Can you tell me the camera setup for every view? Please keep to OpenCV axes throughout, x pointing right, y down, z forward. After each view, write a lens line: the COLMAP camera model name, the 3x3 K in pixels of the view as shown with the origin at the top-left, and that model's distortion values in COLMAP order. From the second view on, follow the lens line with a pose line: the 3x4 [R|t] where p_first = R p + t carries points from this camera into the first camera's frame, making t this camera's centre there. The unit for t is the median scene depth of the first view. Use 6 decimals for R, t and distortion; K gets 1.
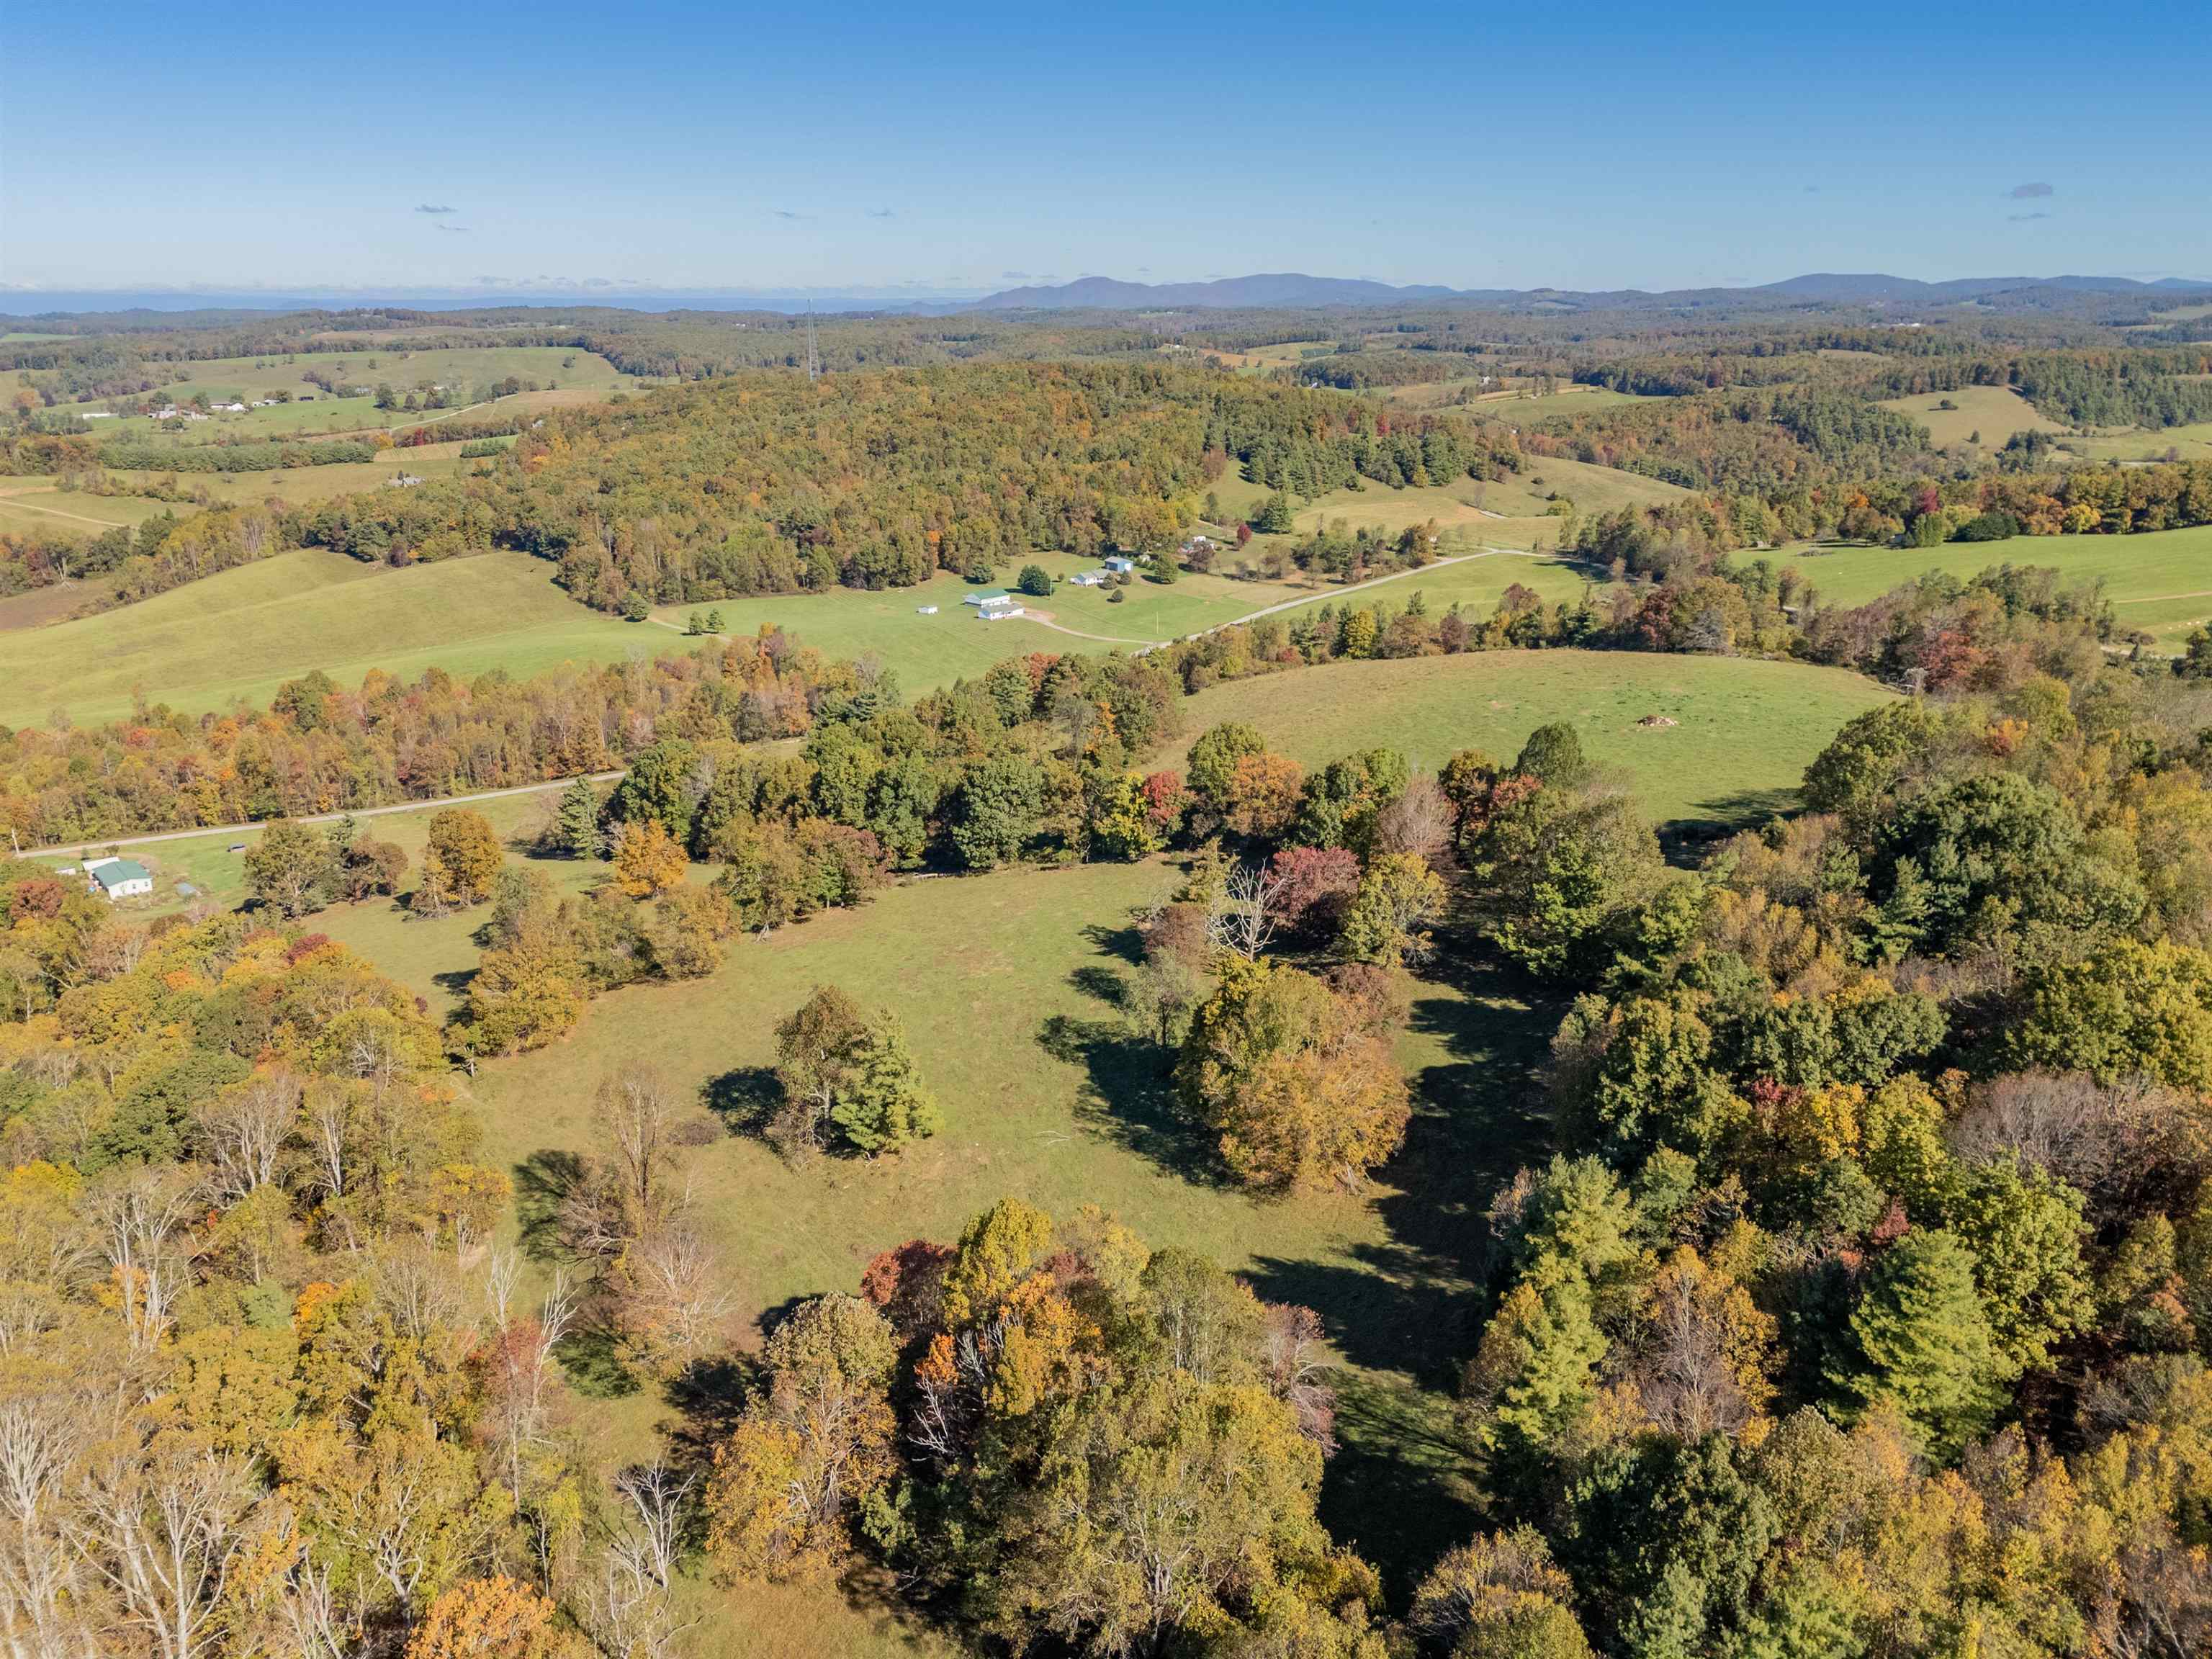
lens RADIAL K [[1618.5, 0, 1110.7], [0, 1618.5, 838.7], [0, 0, 1]] dist [0.087487, -0.088114]
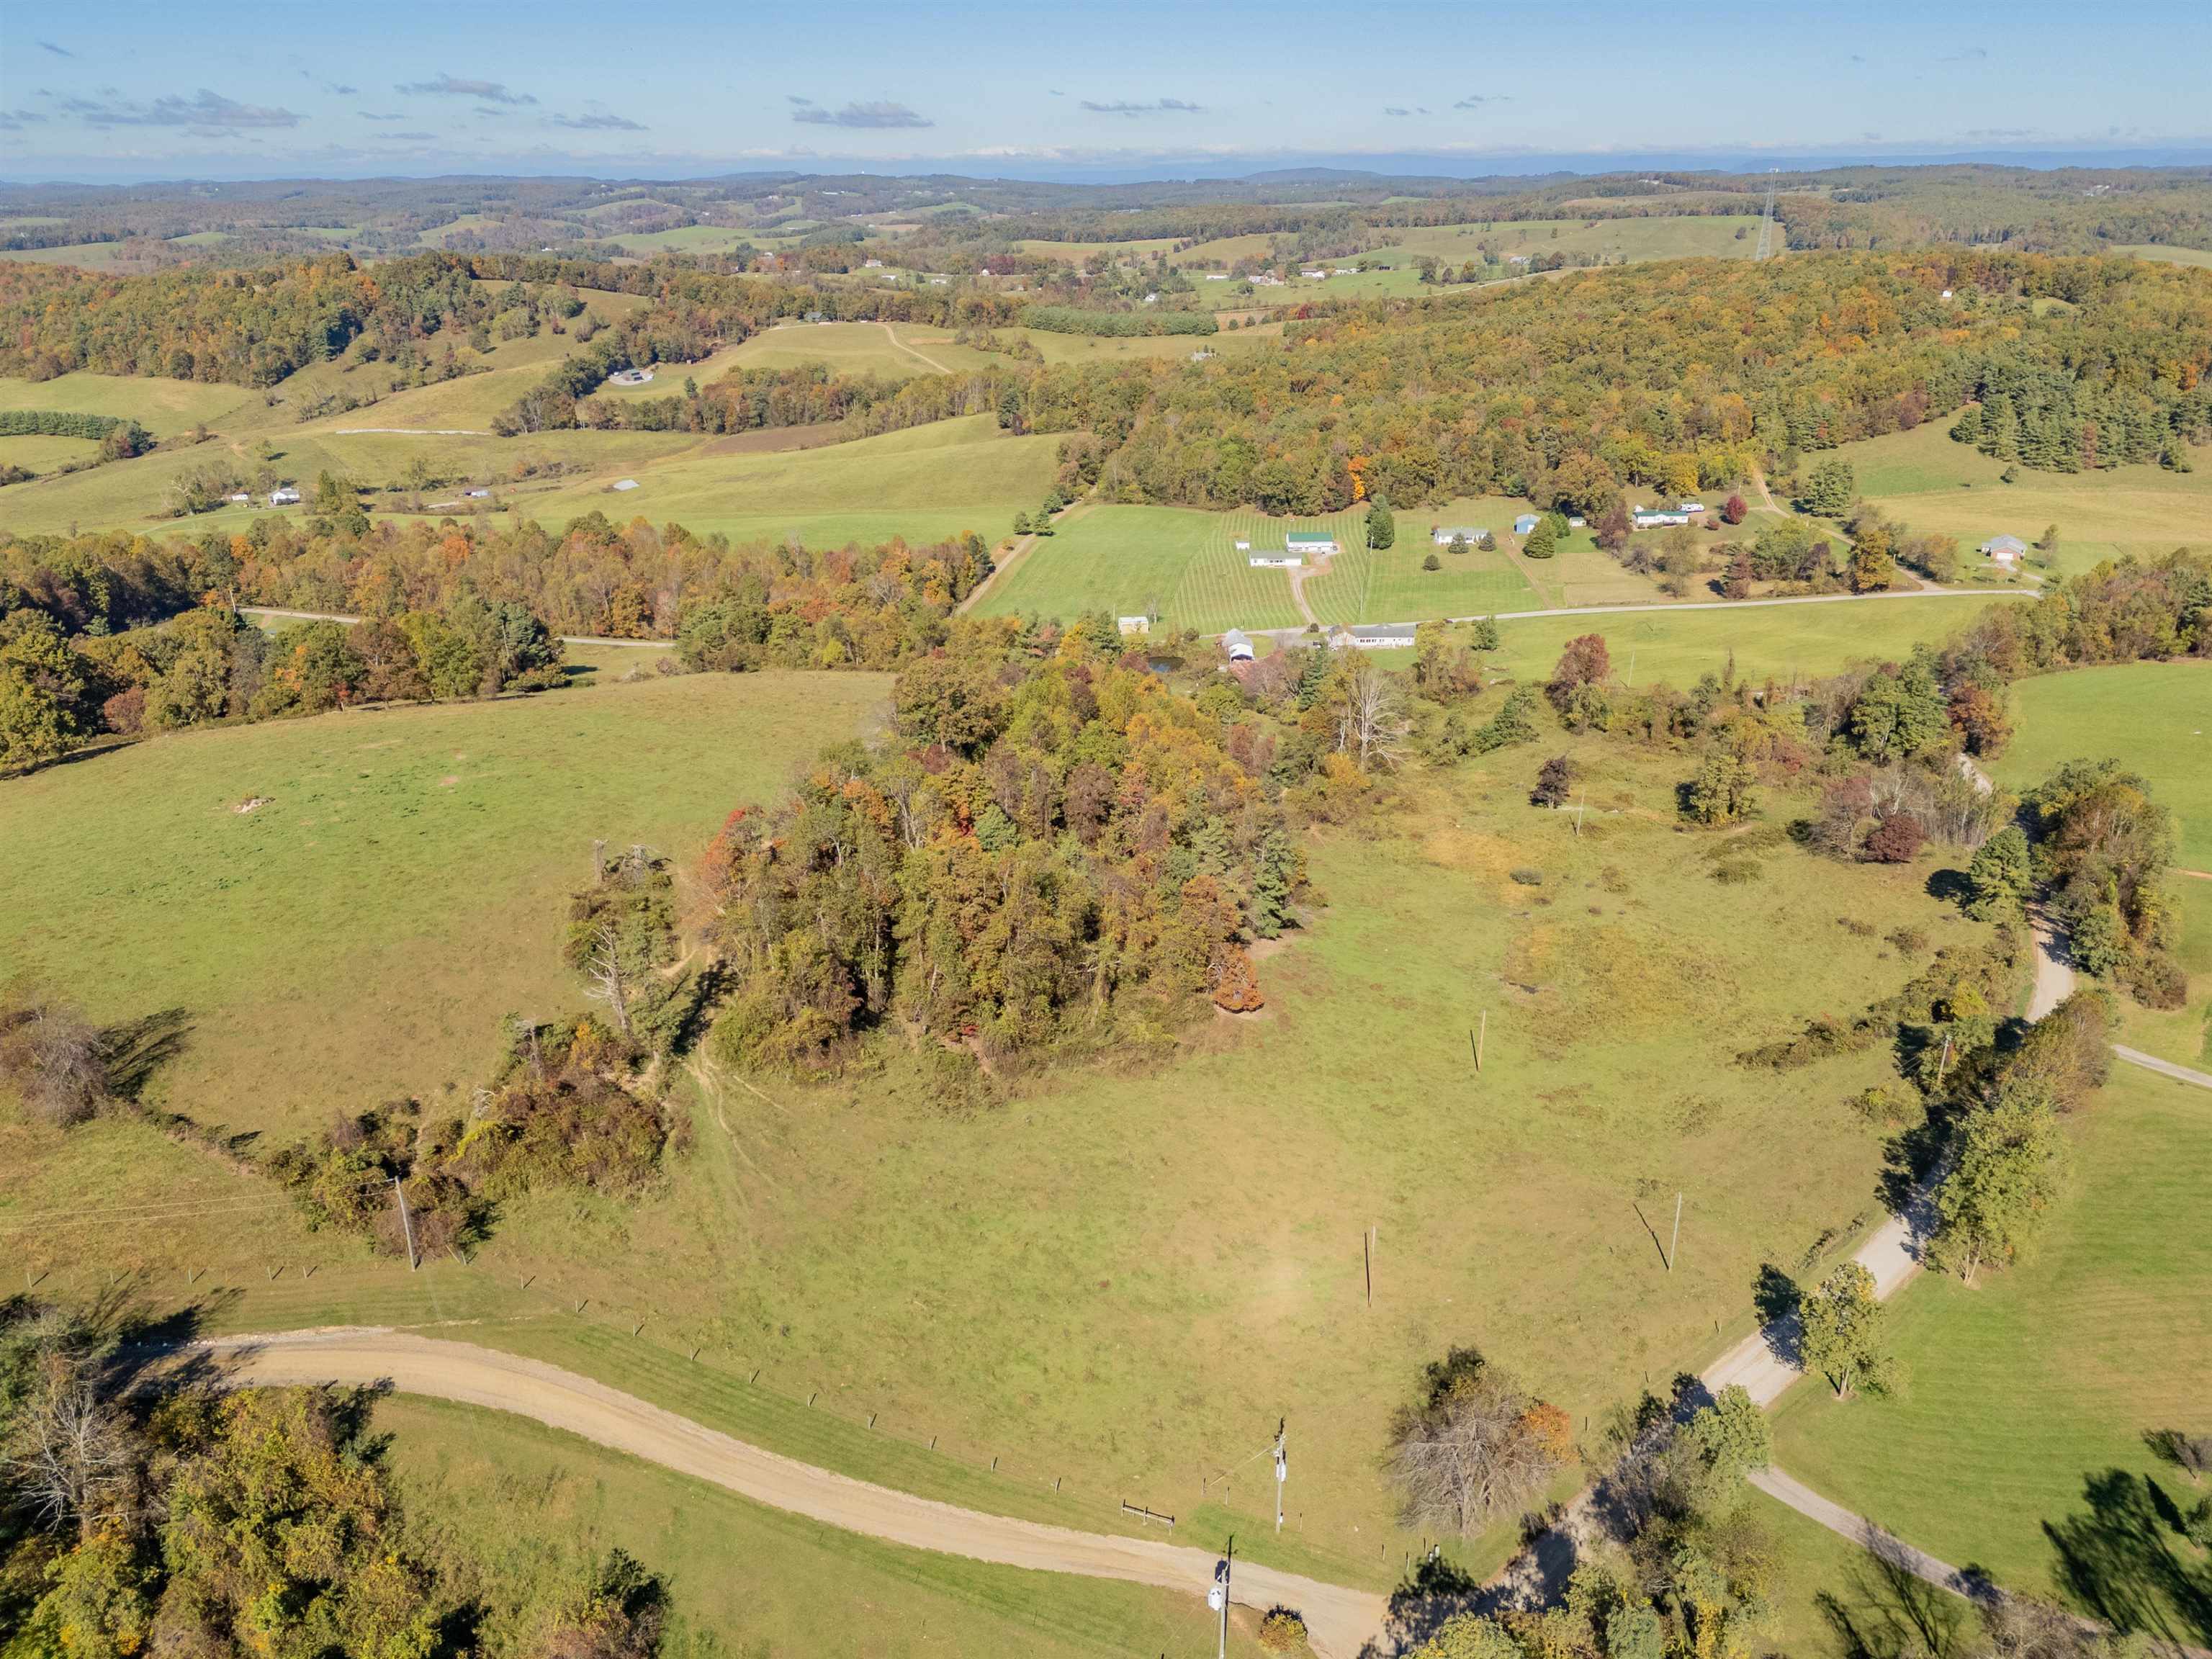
lens RADIAL K [[1623.0, 0, 1110.0], [0, 1623.0, 828.0], [0, 0, 1]] dist [0.080298, -0.075715]
pose [[0.694443, 0.271577, -0.666329, 0.457843], [-0.224443, 0.961592, 0.158006, -0.110448], [0.683647, 0.039827, 0.728725, 0.285138]]
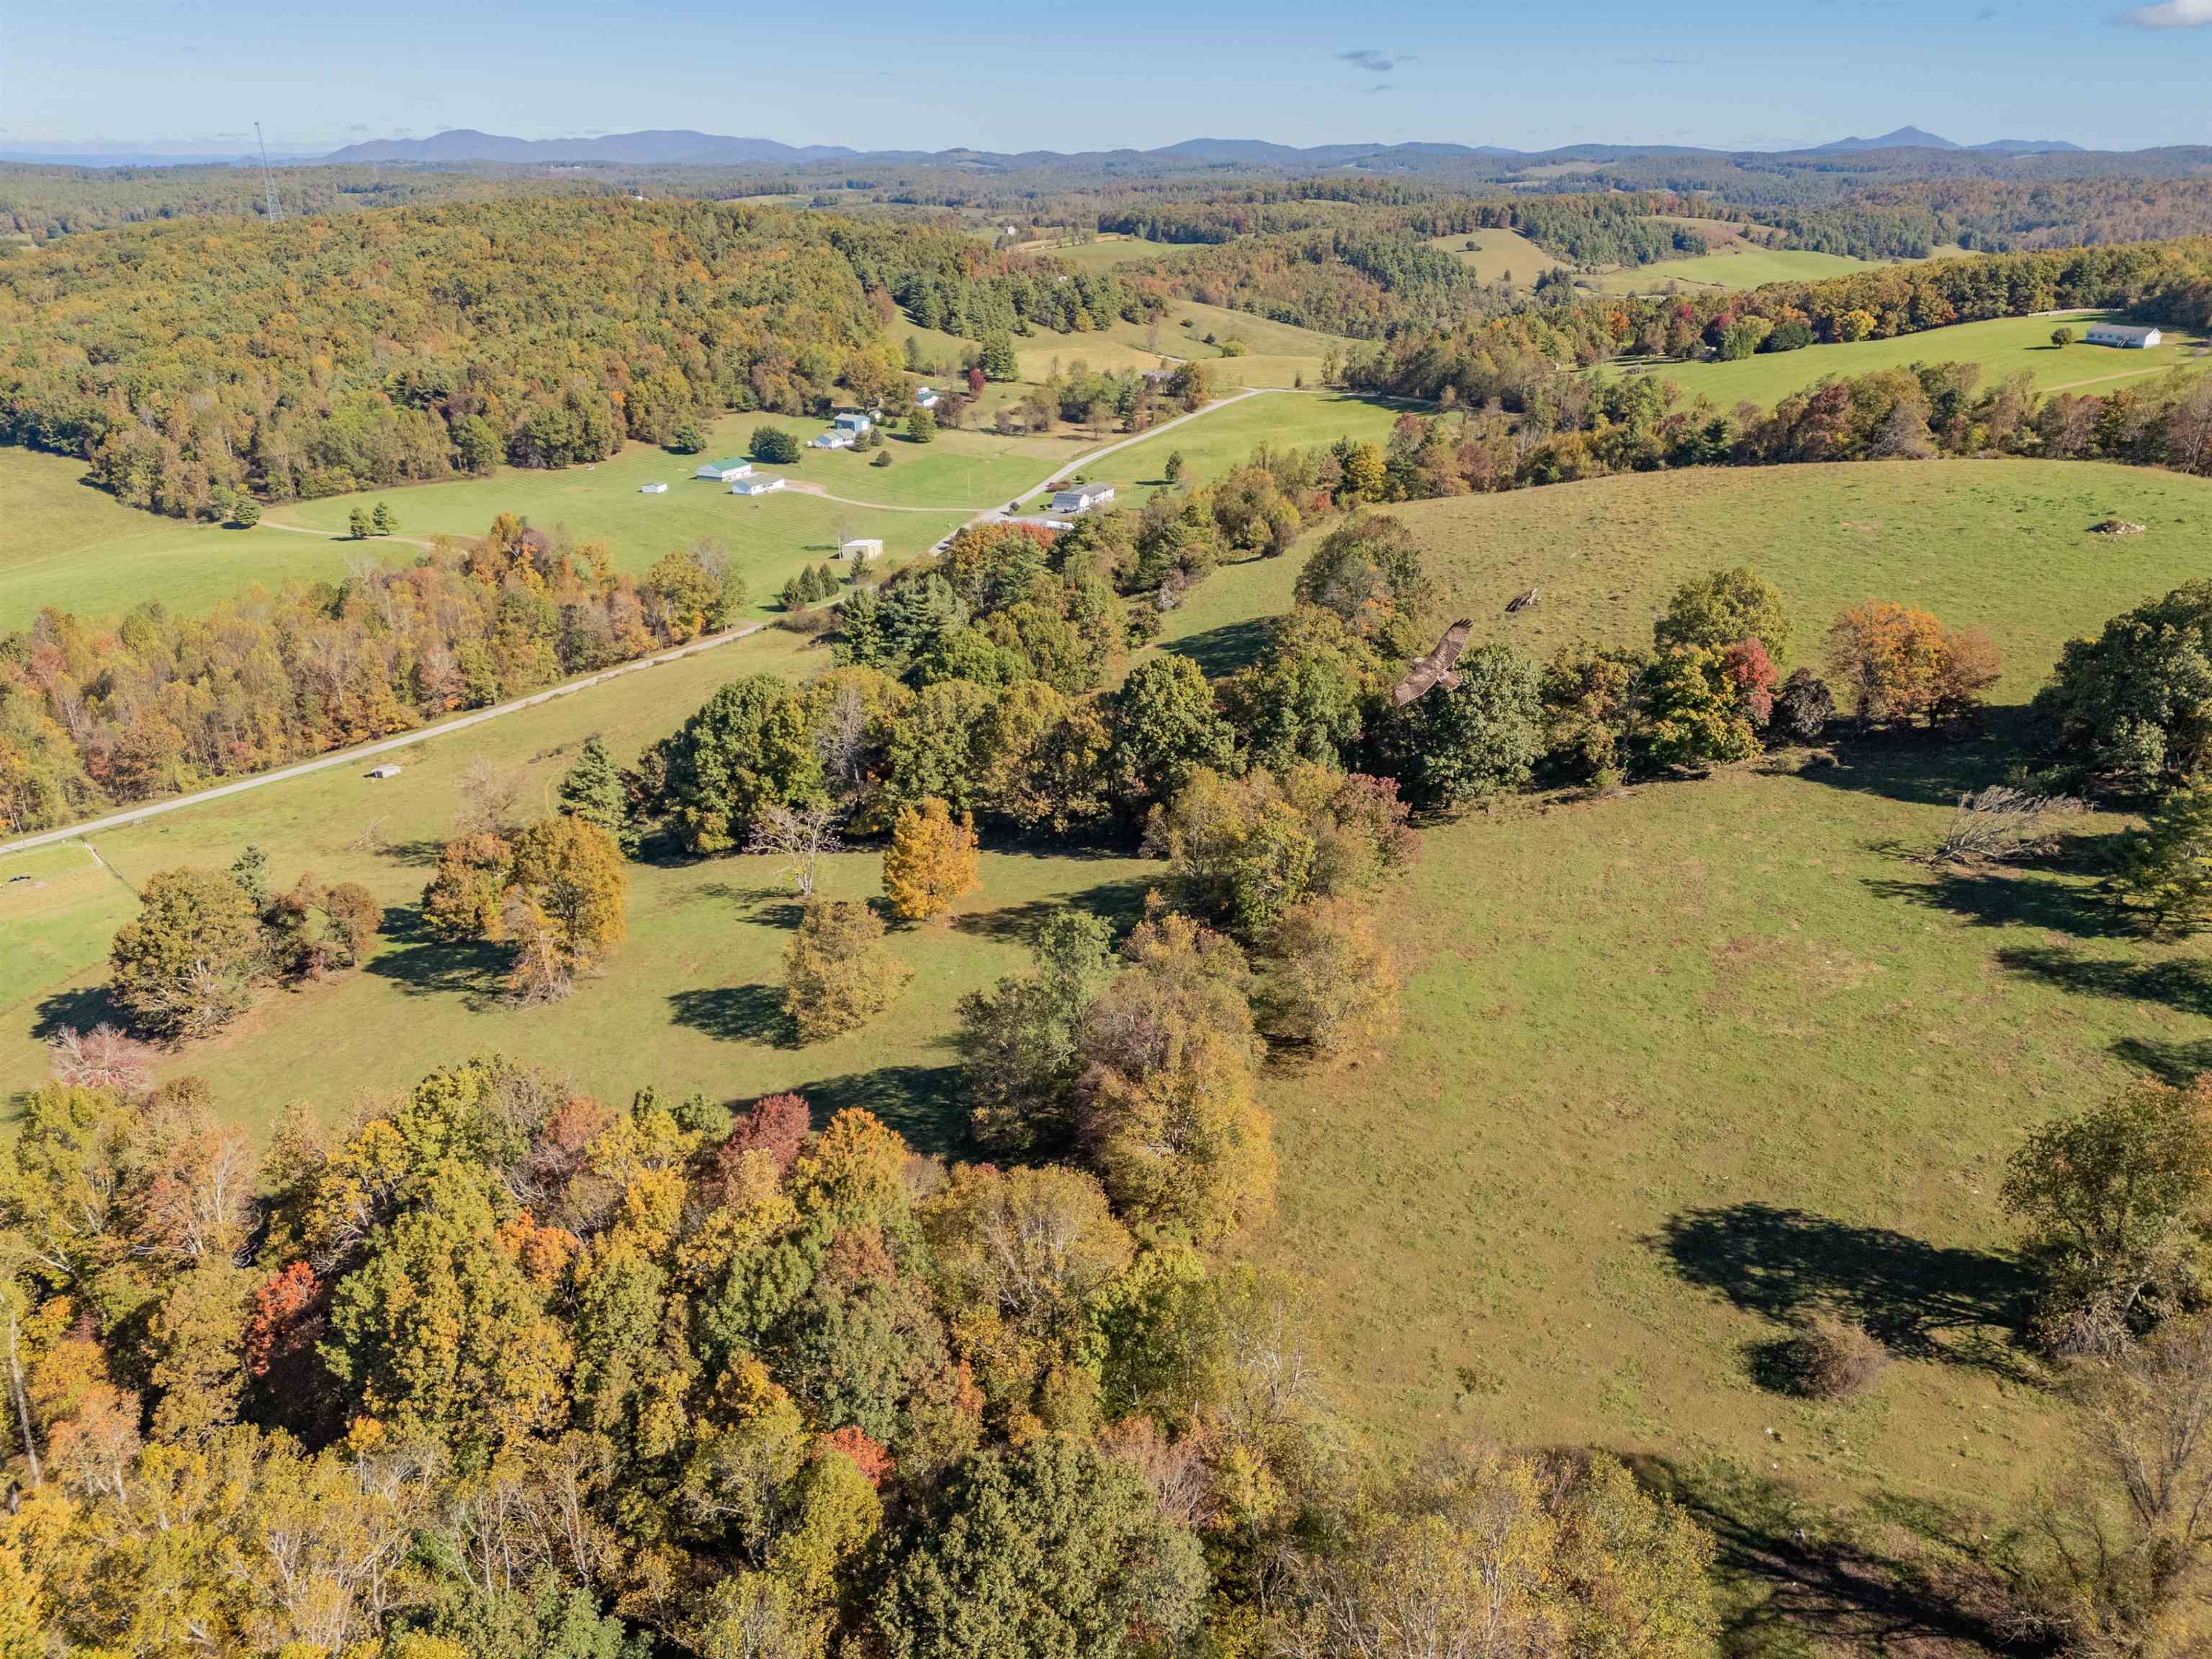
lens RADIAL K [[1623.0, 0, 1110.0], [0, 1623.0, 828.0], [0, 0, 1]] dist [0.080298, -0.075715]
pose [[0.941319, -0.126609, 0.312870, -0.167094], [0.105565, 0.990910, 0.083382, -0.018126], [-0.320583, -0.045461, 0.946129, 0.150511]]
